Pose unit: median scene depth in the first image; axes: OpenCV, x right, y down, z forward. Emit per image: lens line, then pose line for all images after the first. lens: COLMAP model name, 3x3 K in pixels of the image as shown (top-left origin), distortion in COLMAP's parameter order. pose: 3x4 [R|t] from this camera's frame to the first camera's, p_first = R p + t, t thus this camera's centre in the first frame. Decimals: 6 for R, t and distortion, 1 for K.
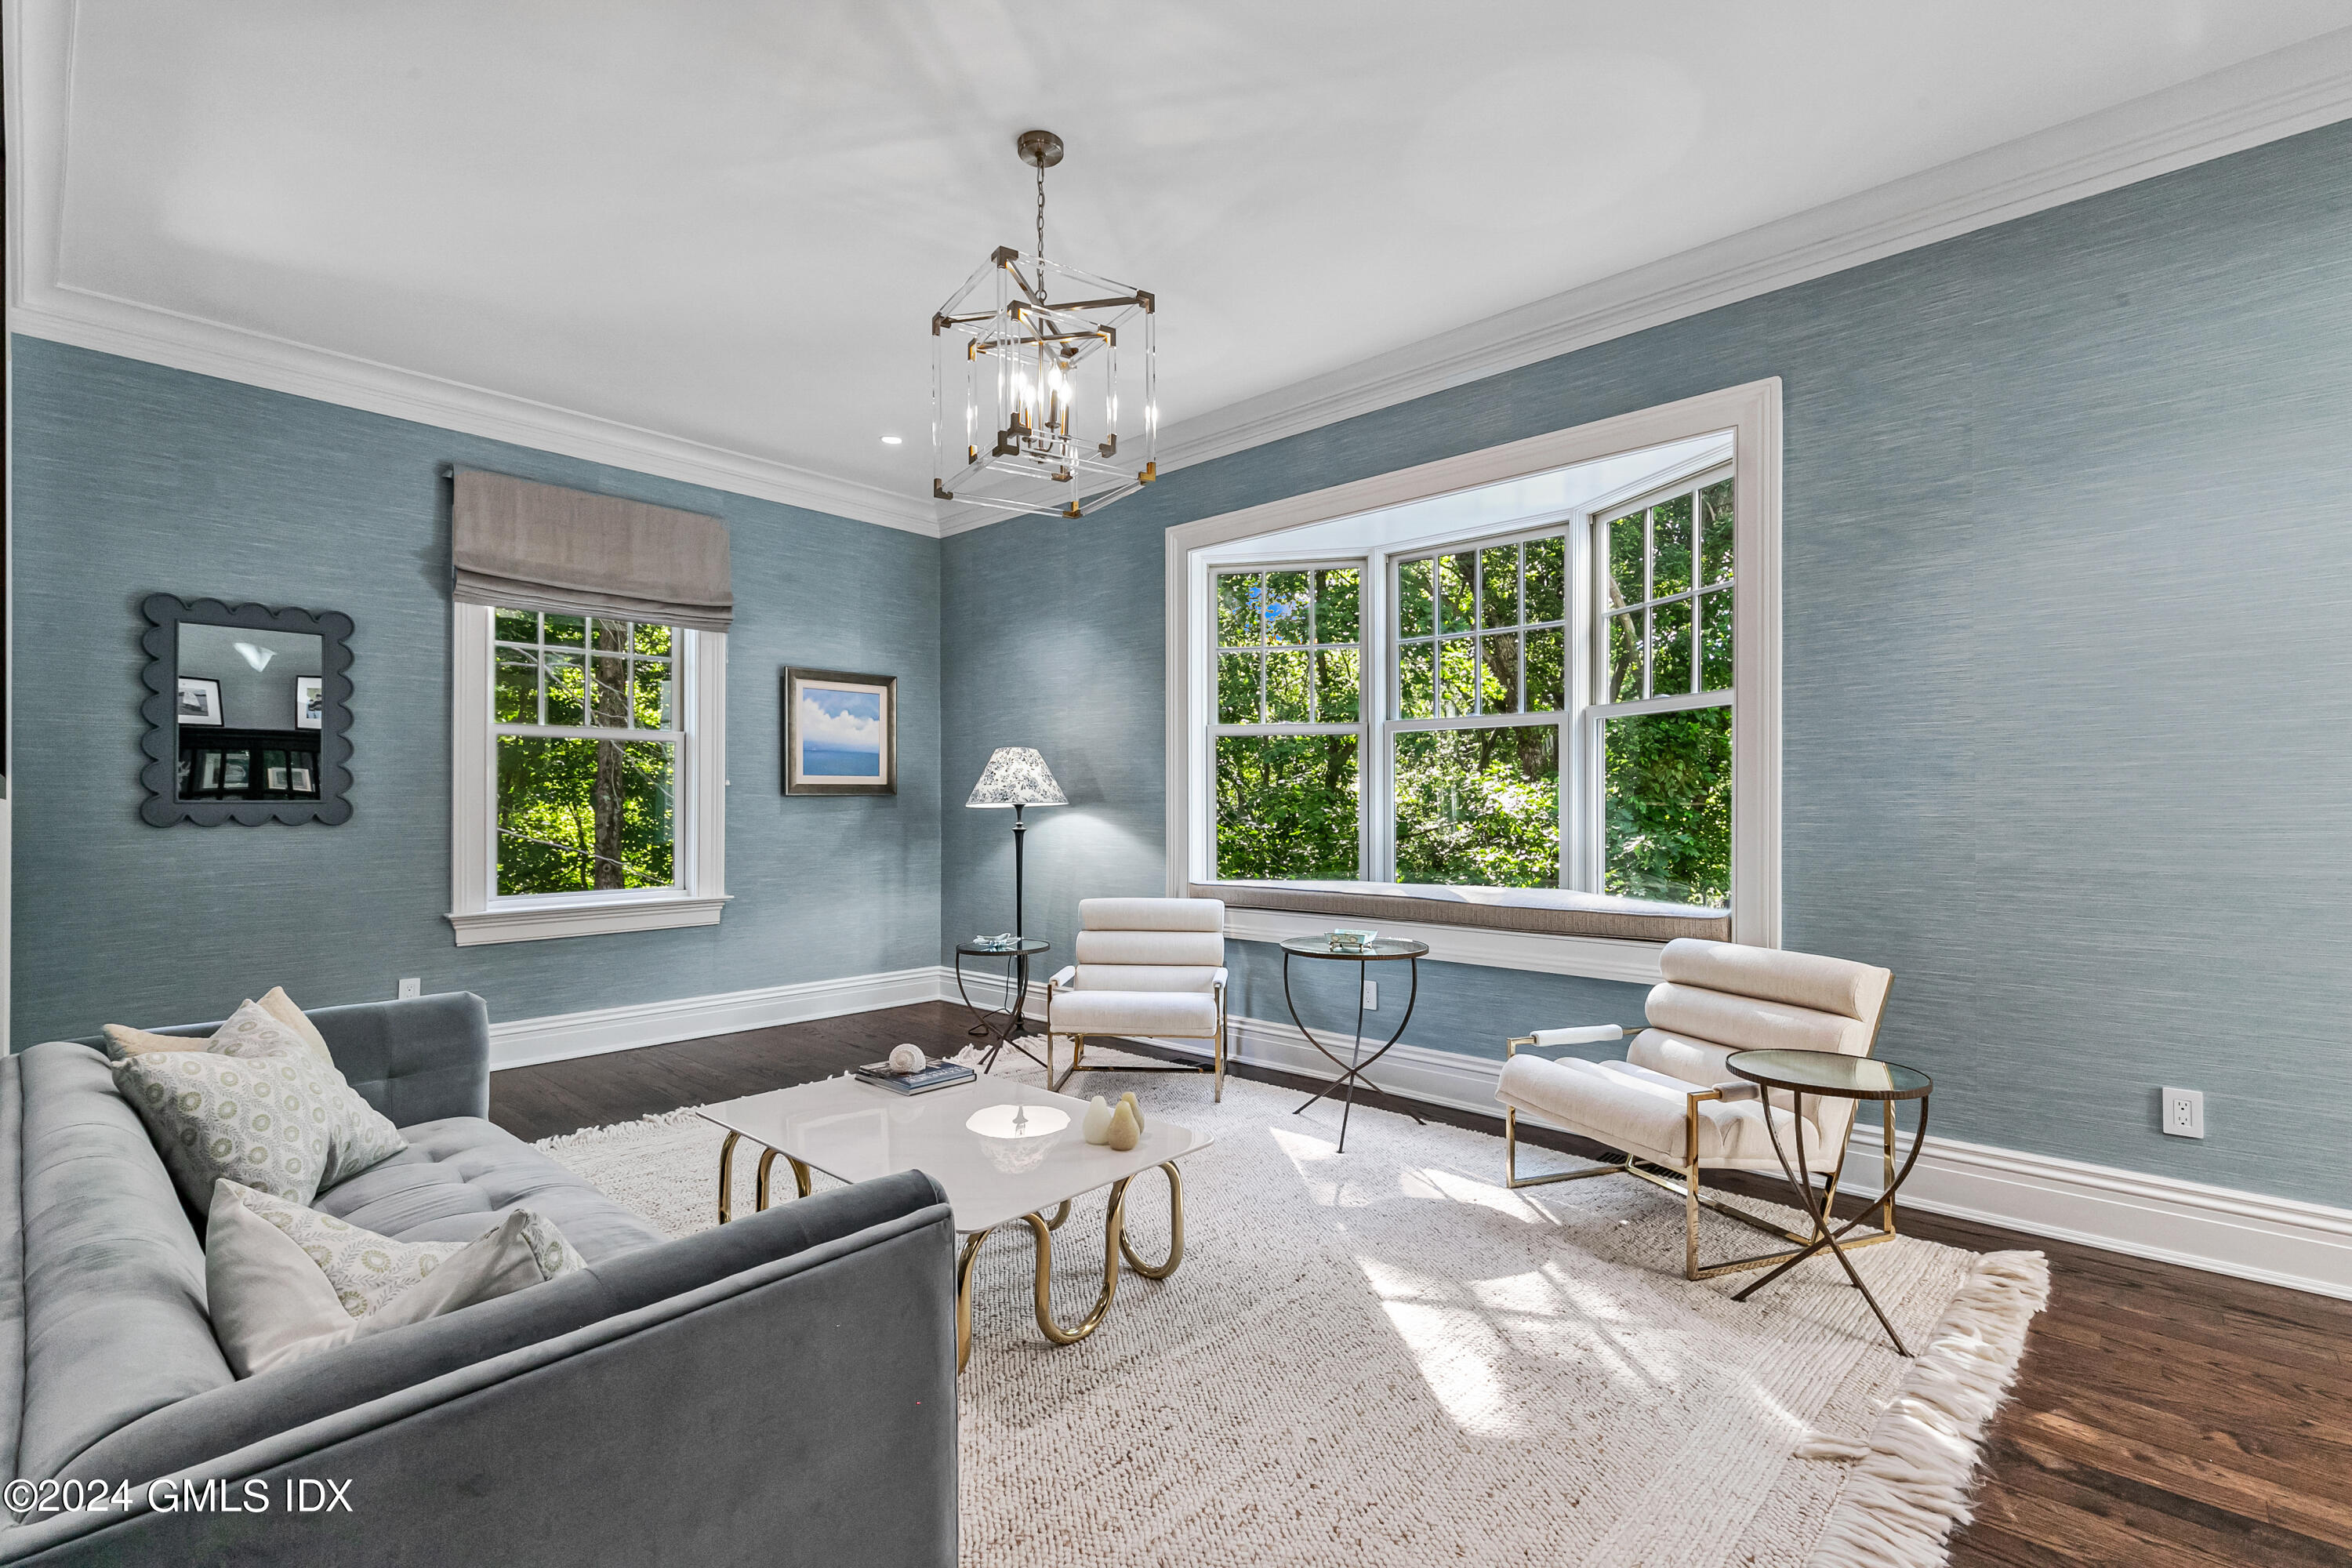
lens RADIAL K [[1058.3, 0, 1172.9], [0, 1058.3, 785.4], [0, 0, 1]] dist [0.001678, -0.000459]
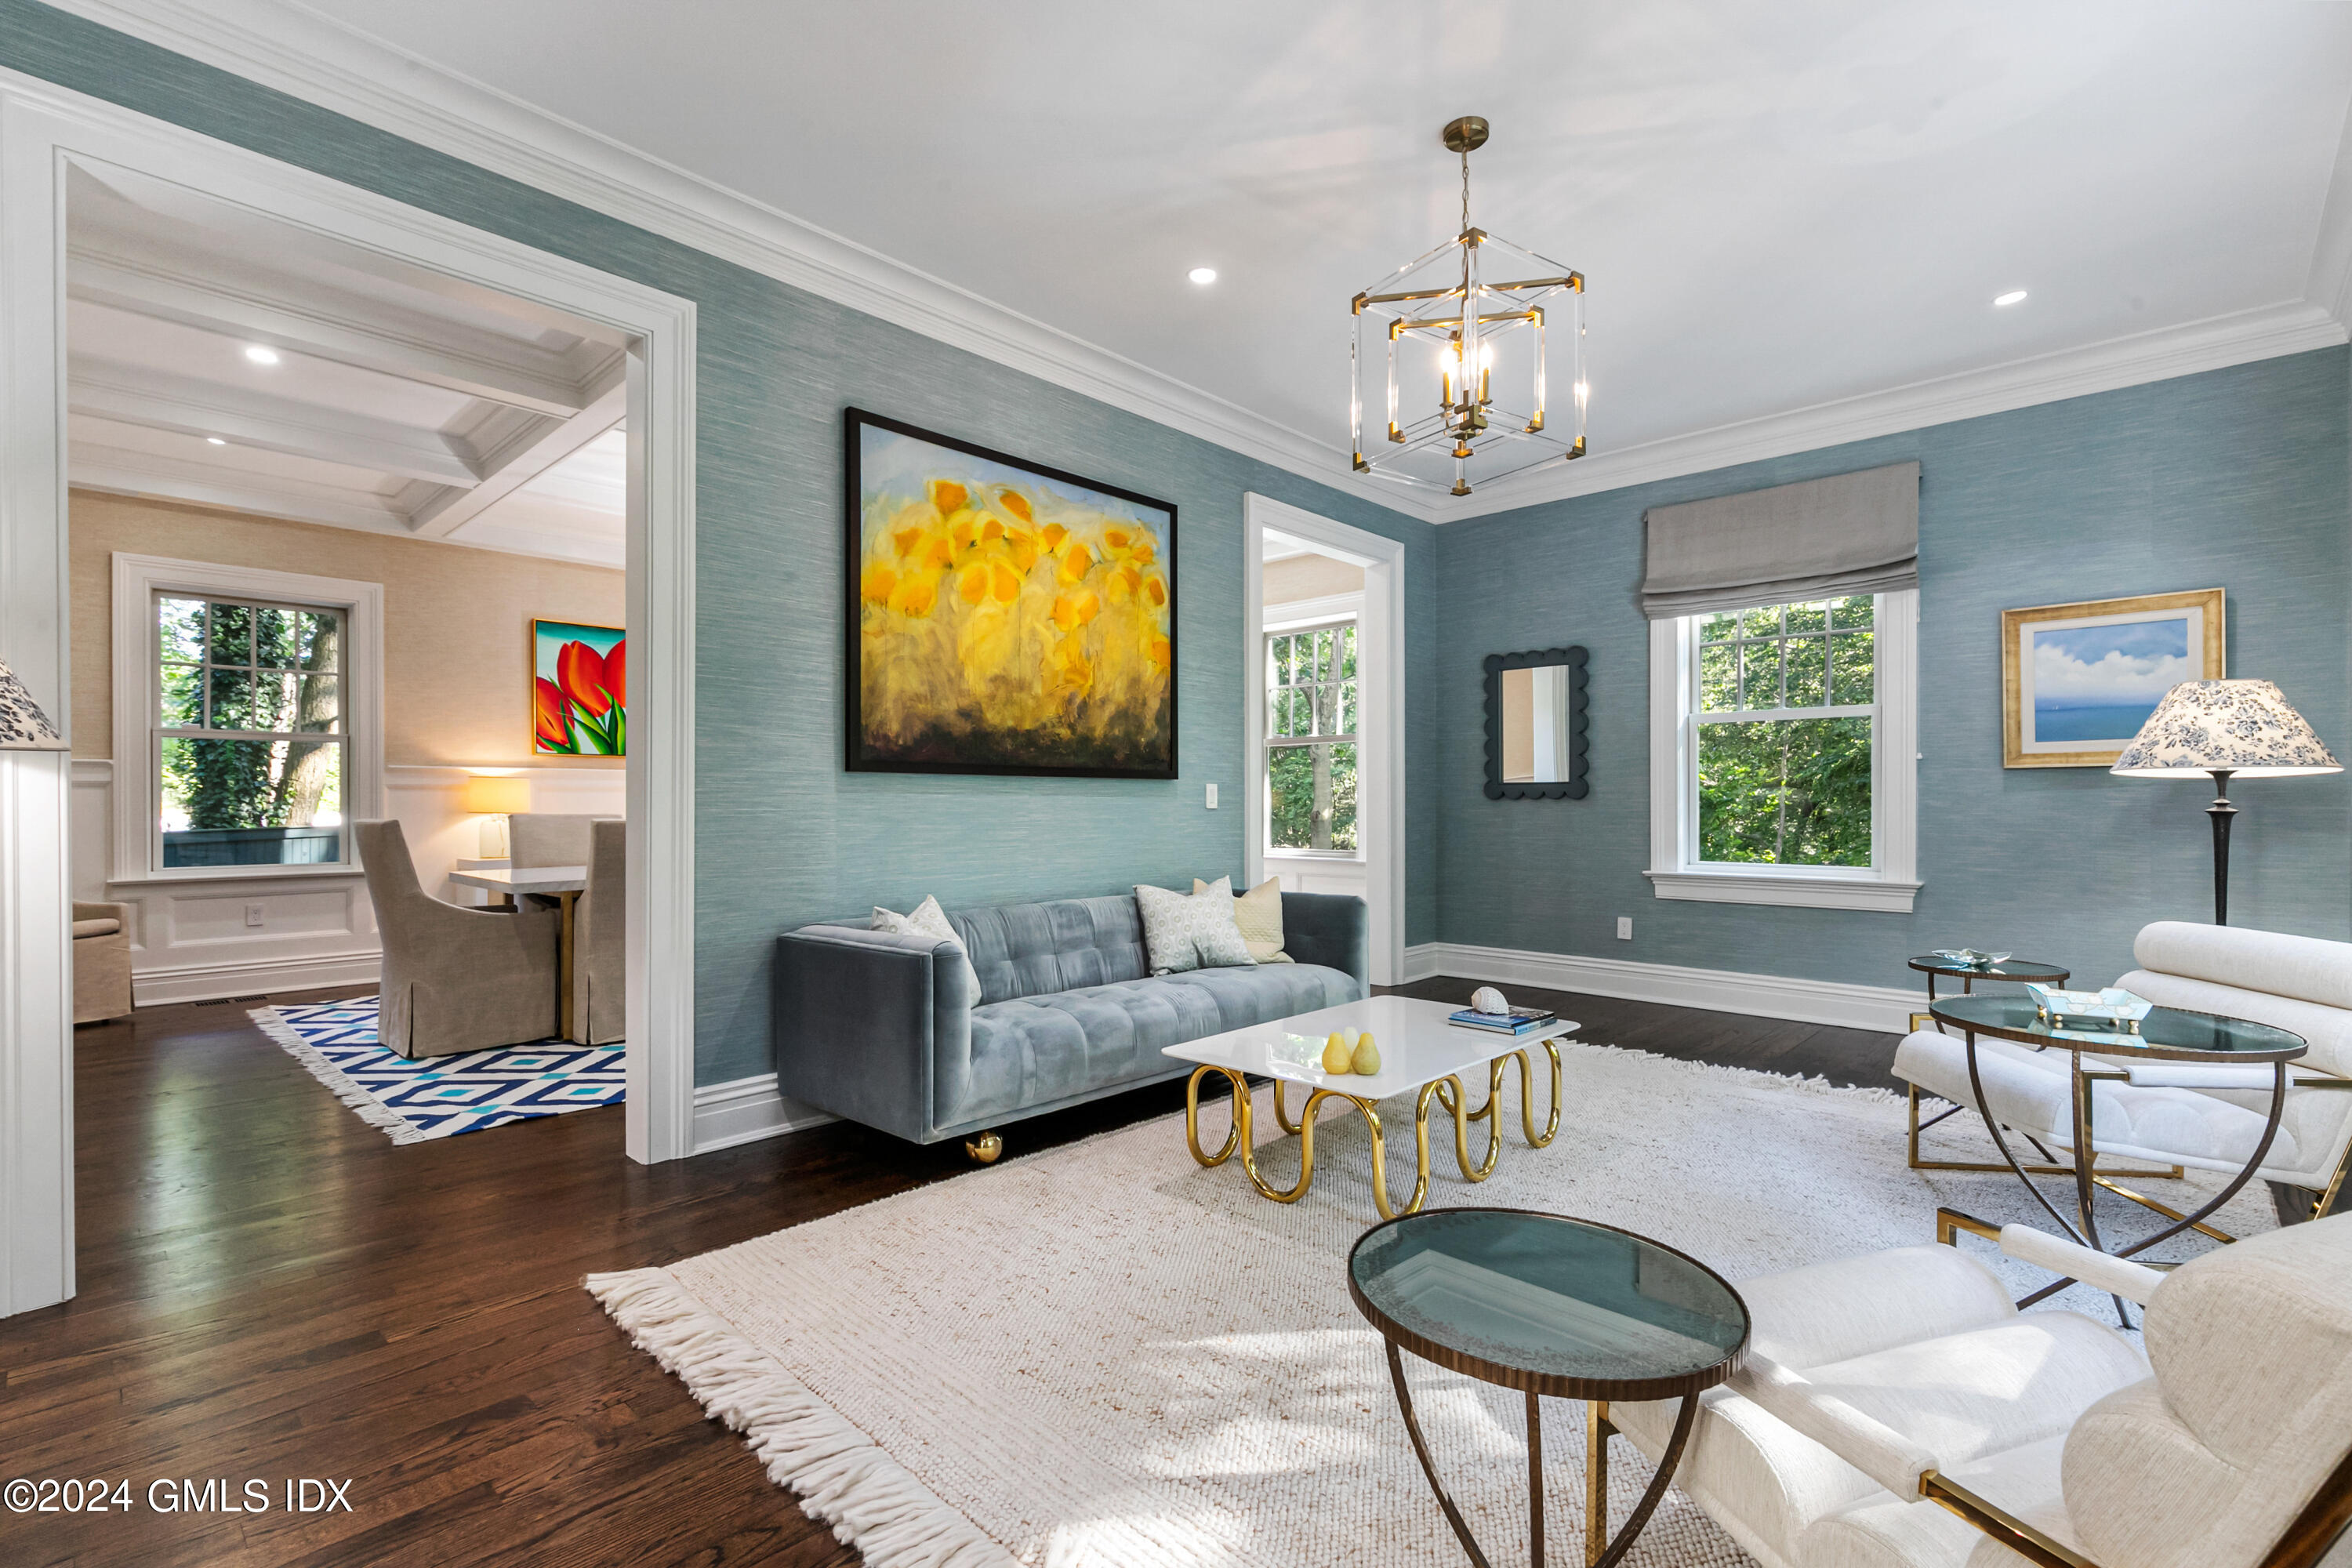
lens RADIAL K [[1058.3, 0, 1160.2], [0, 1058.3, 800.7], [0, 0, 1]] dist [0.001678, -0.000459]
pose [[-0.022823, 0.002634, -0.999736, 0.494040], [0.020289, 0.999792, 0.002171, 0.020610], [0.999534, -0.020234, -0.022872, 0.385815]]
